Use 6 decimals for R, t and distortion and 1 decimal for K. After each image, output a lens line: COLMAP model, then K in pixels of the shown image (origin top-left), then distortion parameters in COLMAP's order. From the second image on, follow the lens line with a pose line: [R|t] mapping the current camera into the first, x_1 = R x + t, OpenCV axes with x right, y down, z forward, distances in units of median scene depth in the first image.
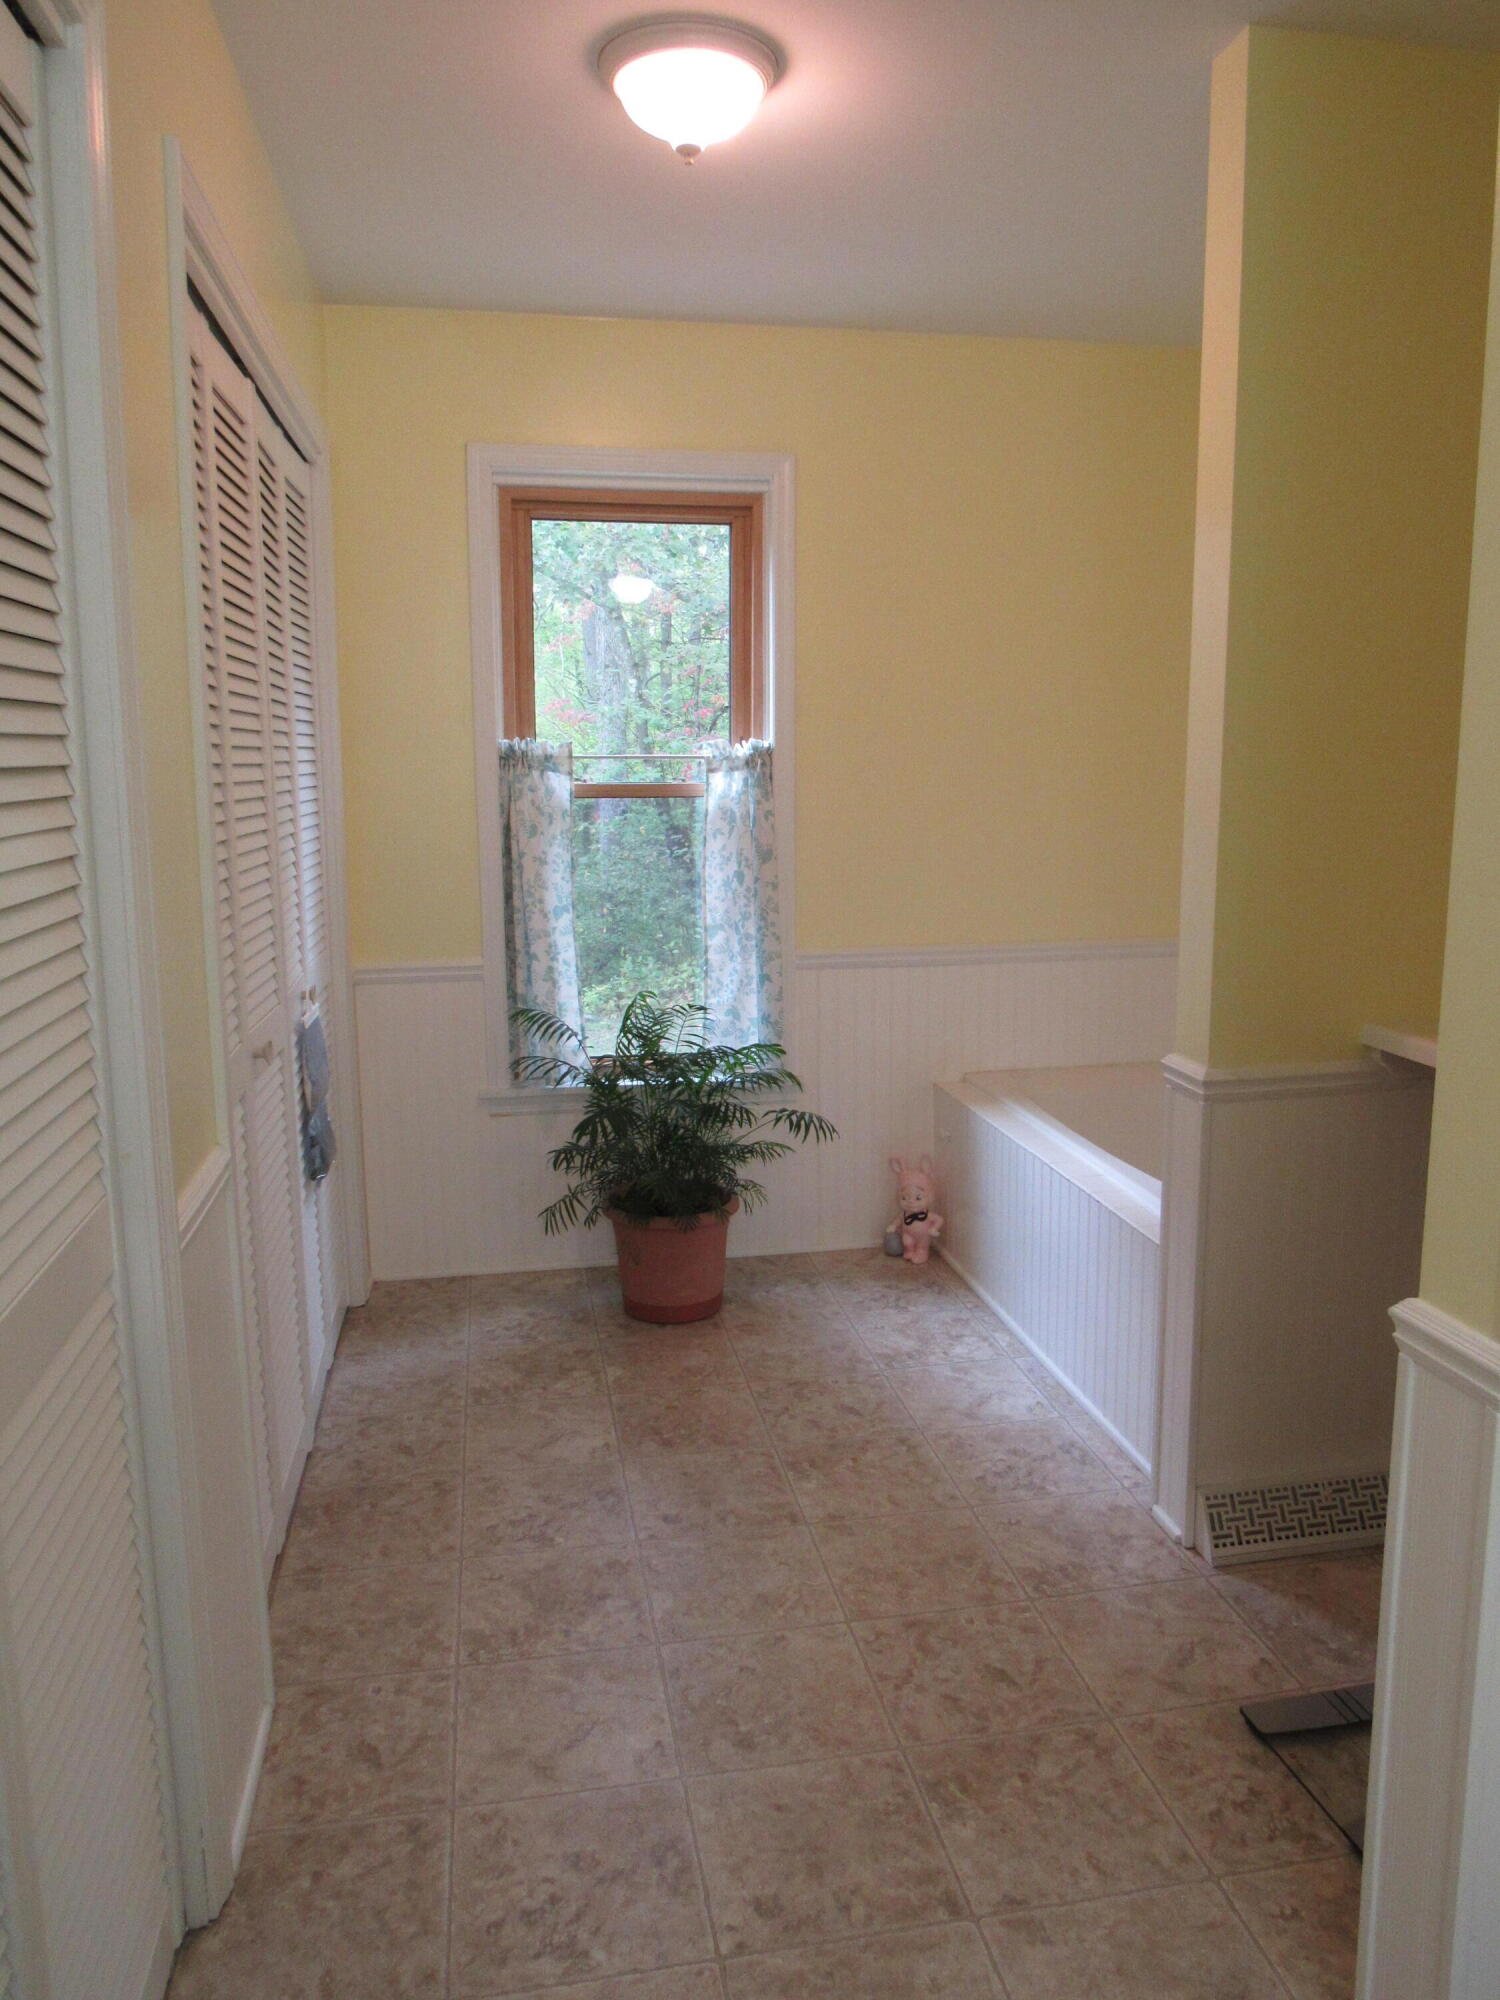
lens RADIAL K [[1392.3, 0, 750.0], [0, 1392.3, 1000.0], [0, 0, 1]] dist [-0.068891, 0.039394]
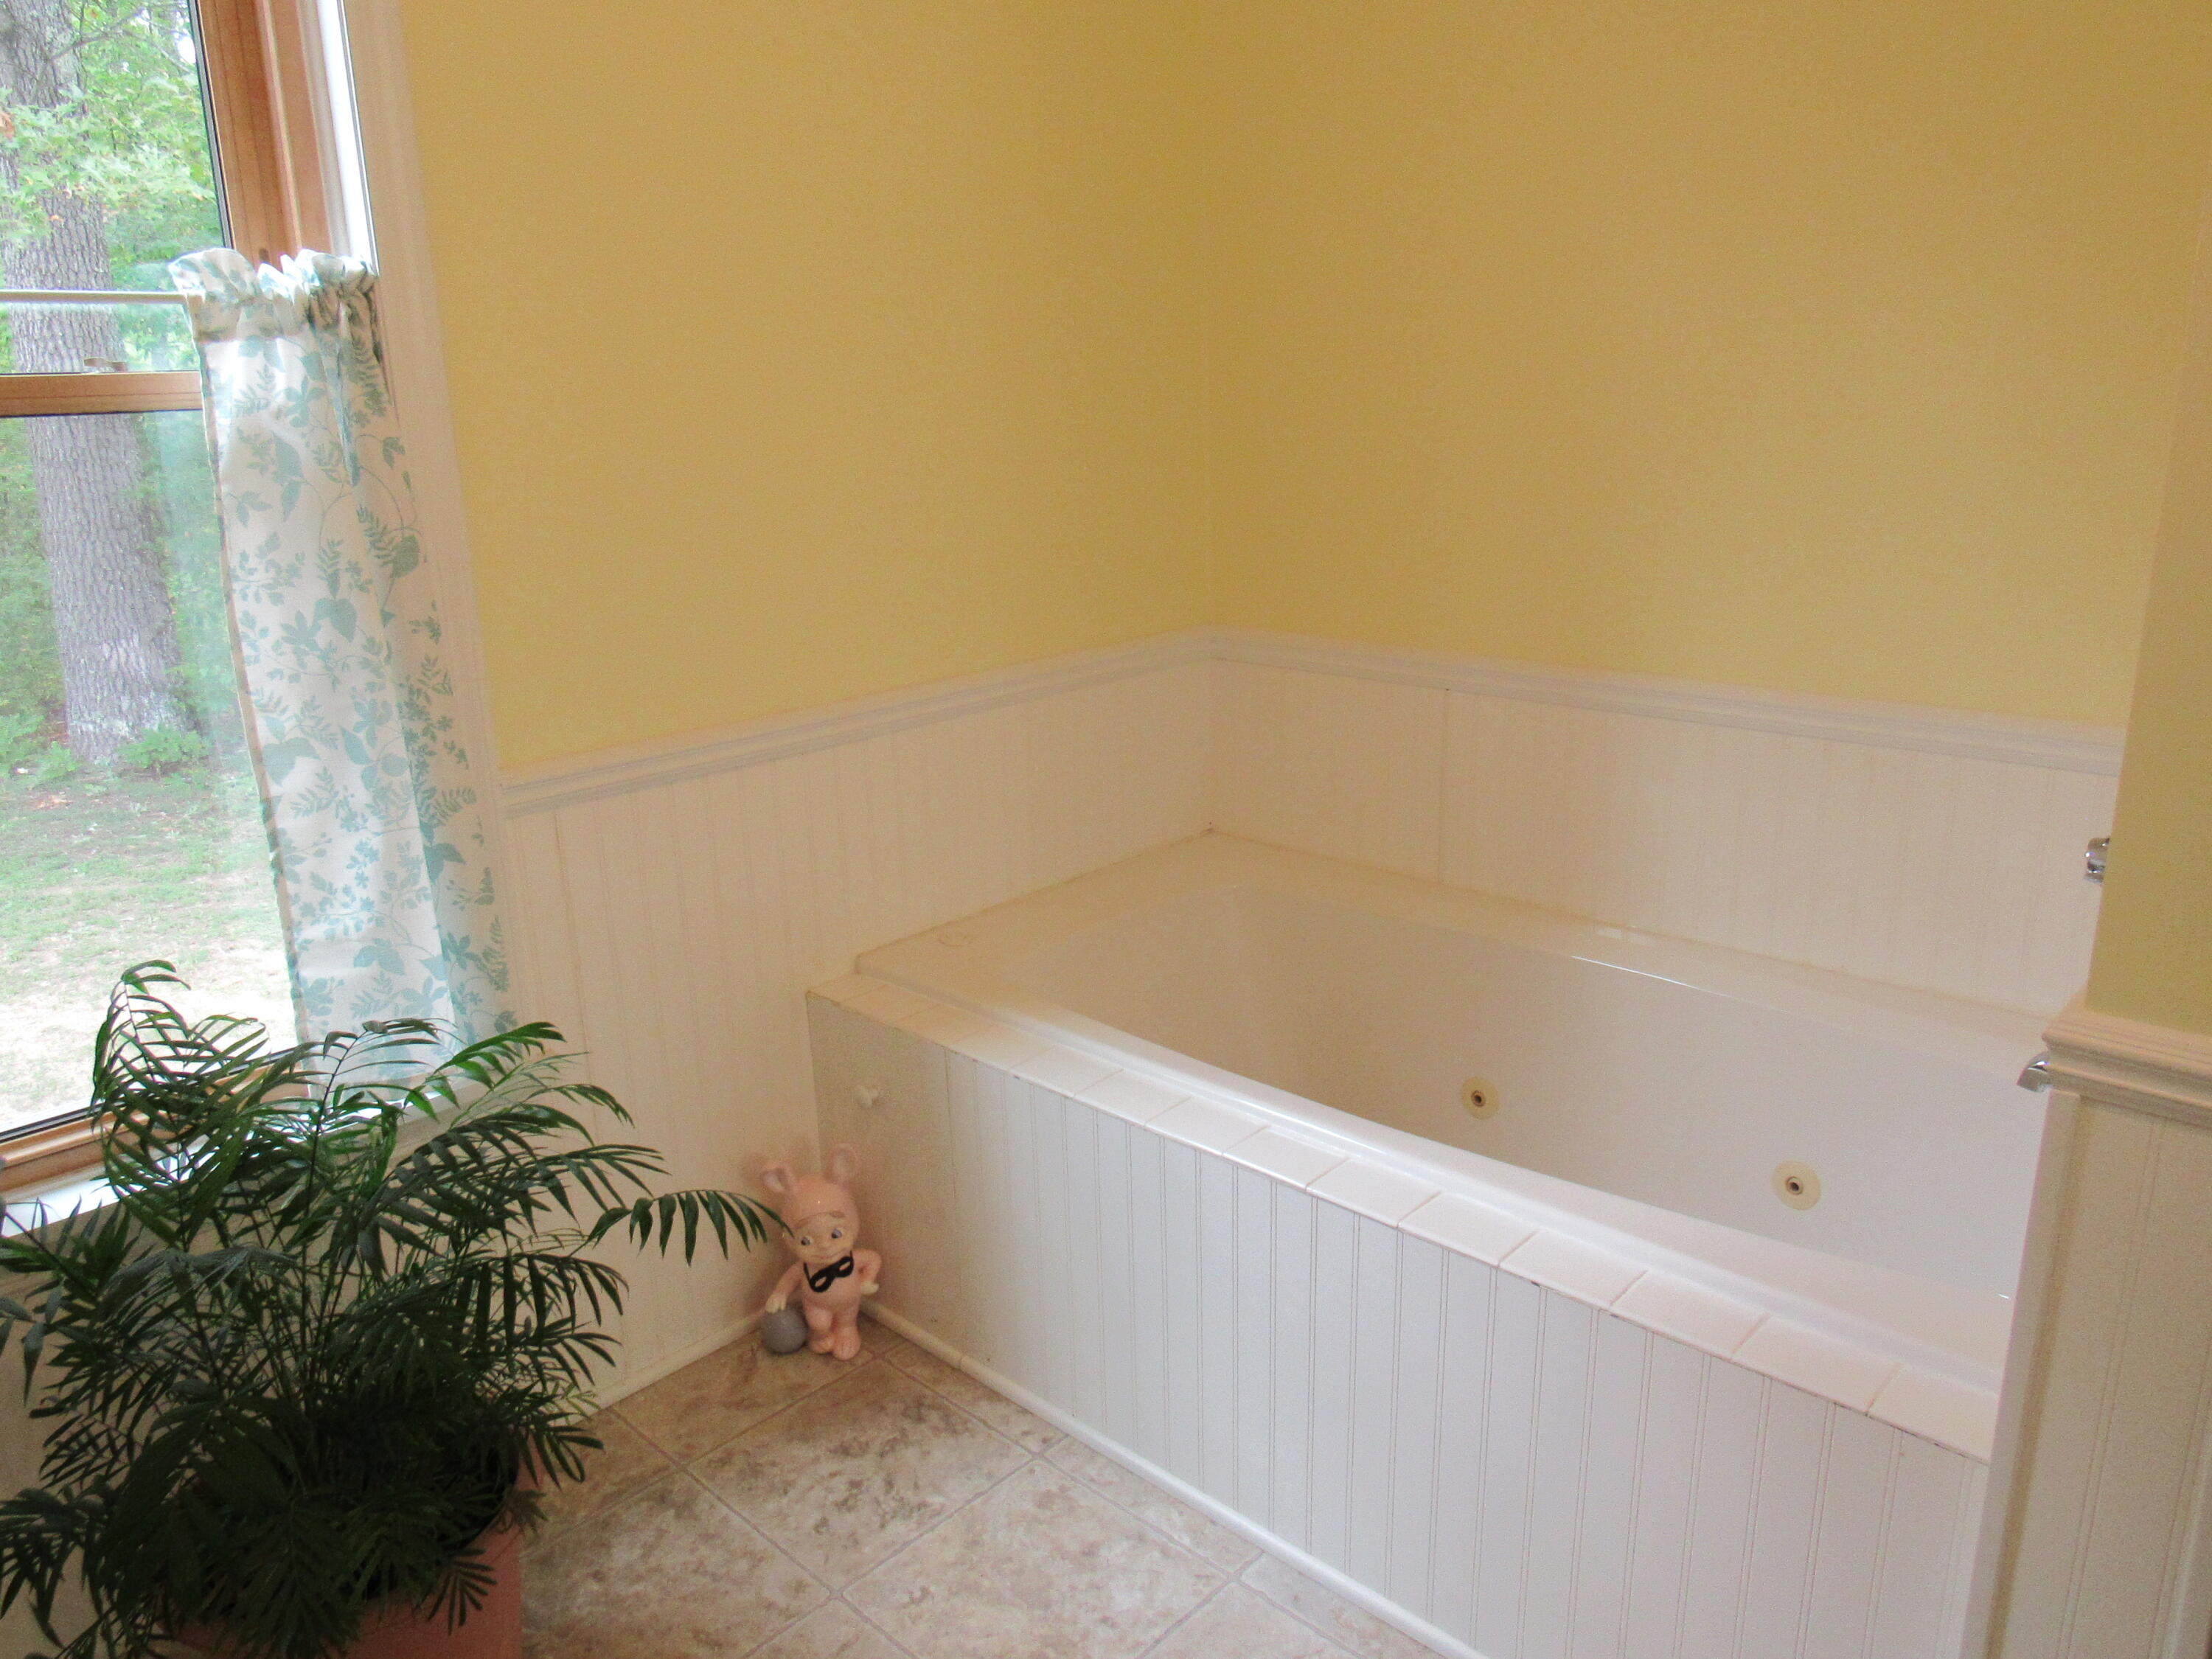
lens RADIAL K [[1590.2, 0, 1106.0], [0, 1590.2, 829.5], [0, 0, 1]] dist [-0.039154, 0.029250]
pose [[0.803908, -0.174934, 0.568446, -0.096230], [0.113584, 0.983331, 0.141979, -0.067499], [-0.583807, -0.049572, 0.810377, 0.510586]]
